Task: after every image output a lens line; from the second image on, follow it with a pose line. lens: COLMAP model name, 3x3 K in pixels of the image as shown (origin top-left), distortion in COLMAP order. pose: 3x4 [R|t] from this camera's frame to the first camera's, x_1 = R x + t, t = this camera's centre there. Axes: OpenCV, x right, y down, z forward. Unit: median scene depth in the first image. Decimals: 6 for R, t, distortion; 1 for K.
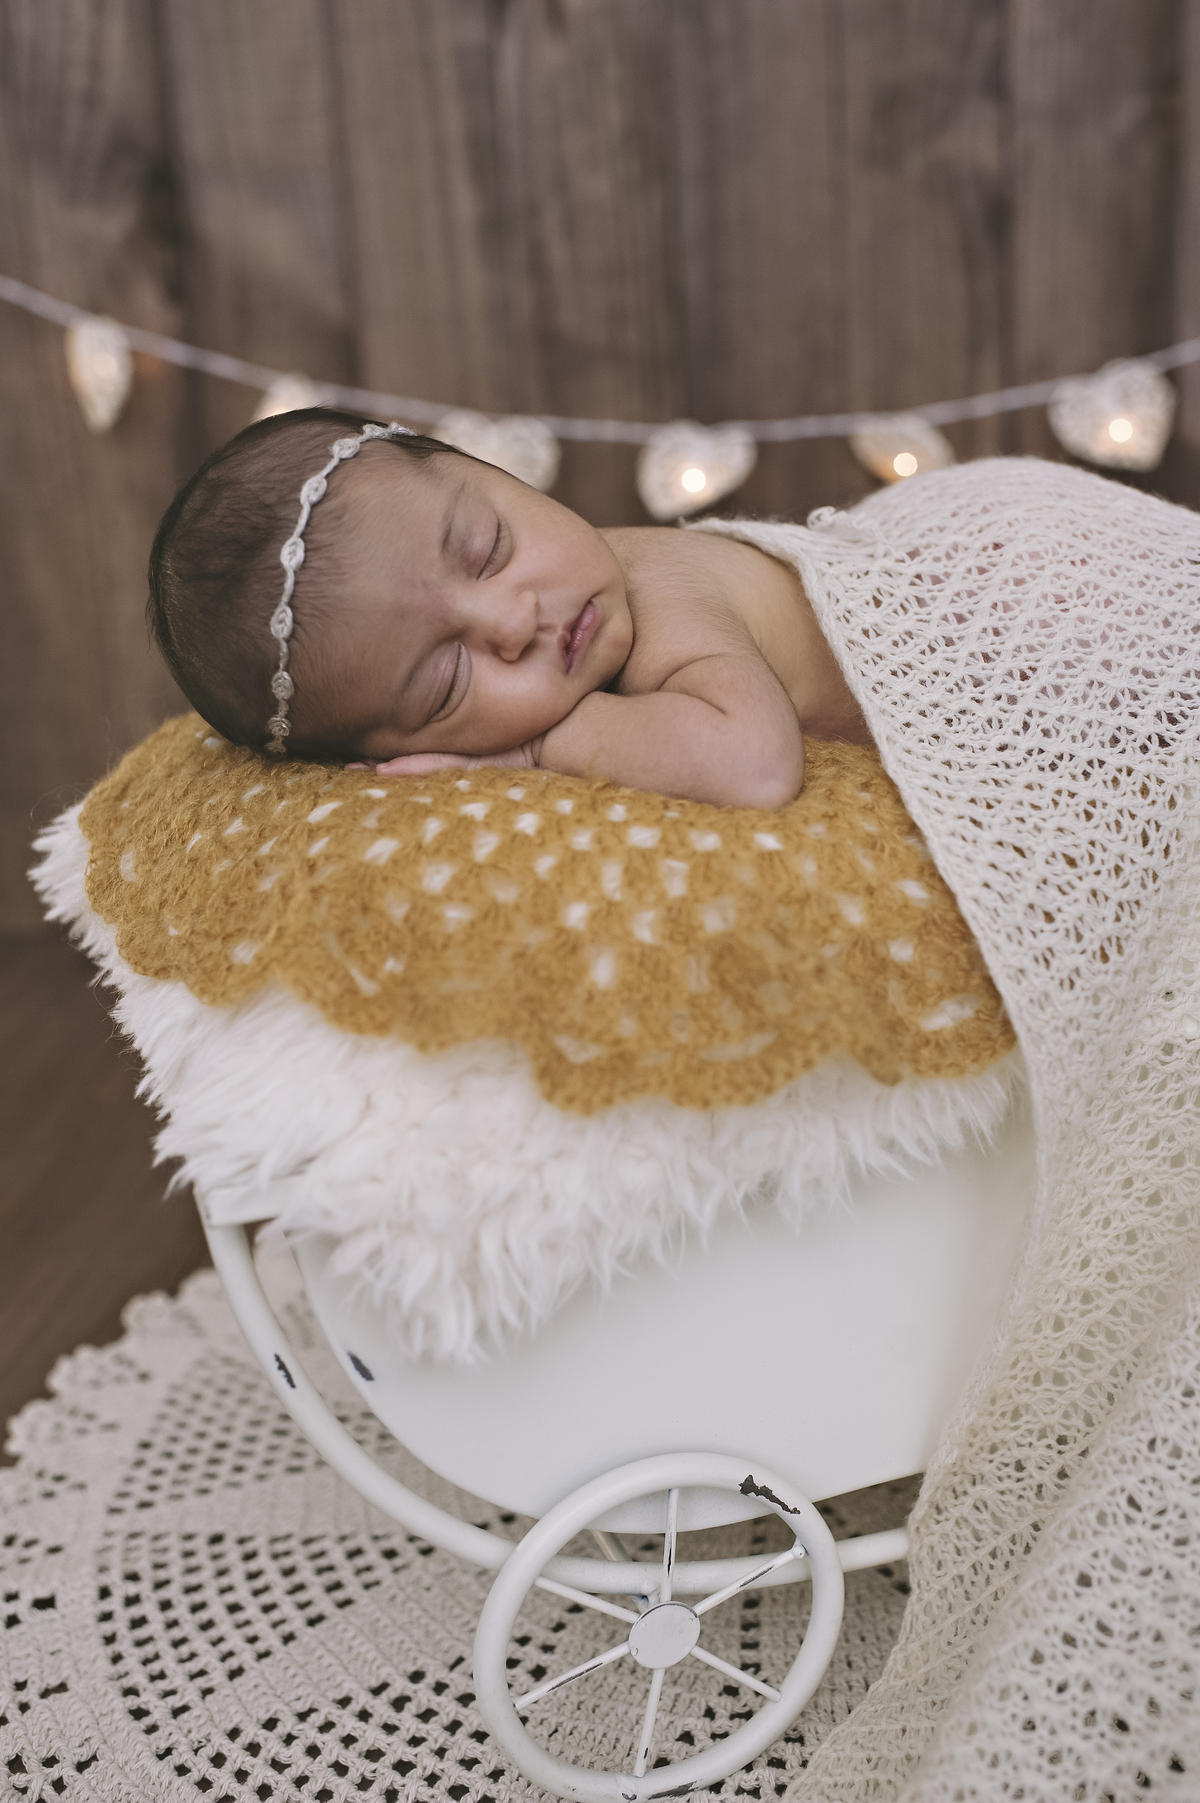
lens RADIAL K [[1753.0, 0, 571.7], [0, 1753.0, 905.6], [0, 0, 1]] dist [-0.072974, -0.003150]
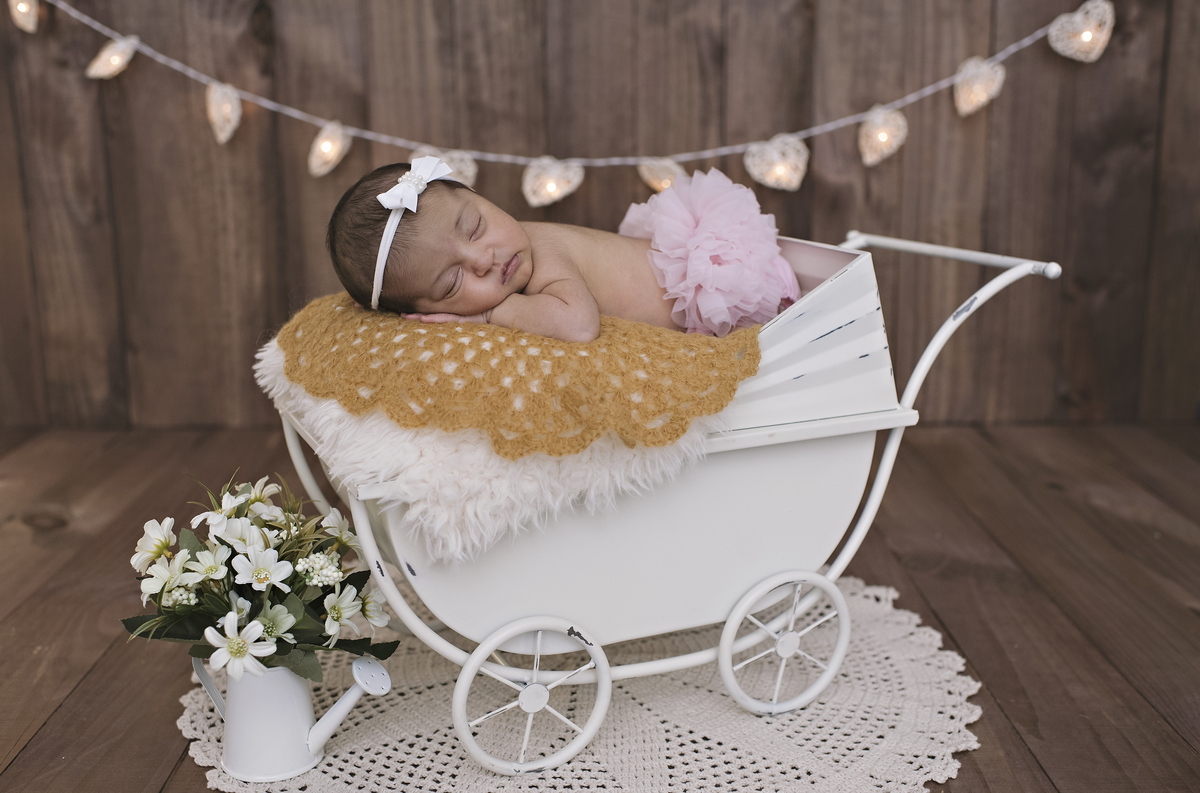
lens RADIAL K [[1266.3, 0, 600.0], [0, 1266.3, 396.5], [0, 0, 1]] dist [-0.004513, 0.000185]
pose [[0.992578, 0.028275, 0.118276, -0.071150], [-0.021499, 0.998075, -0.058181, 0.117629], [-0.119693, 0.055206, 0.991275, -0.720730]]
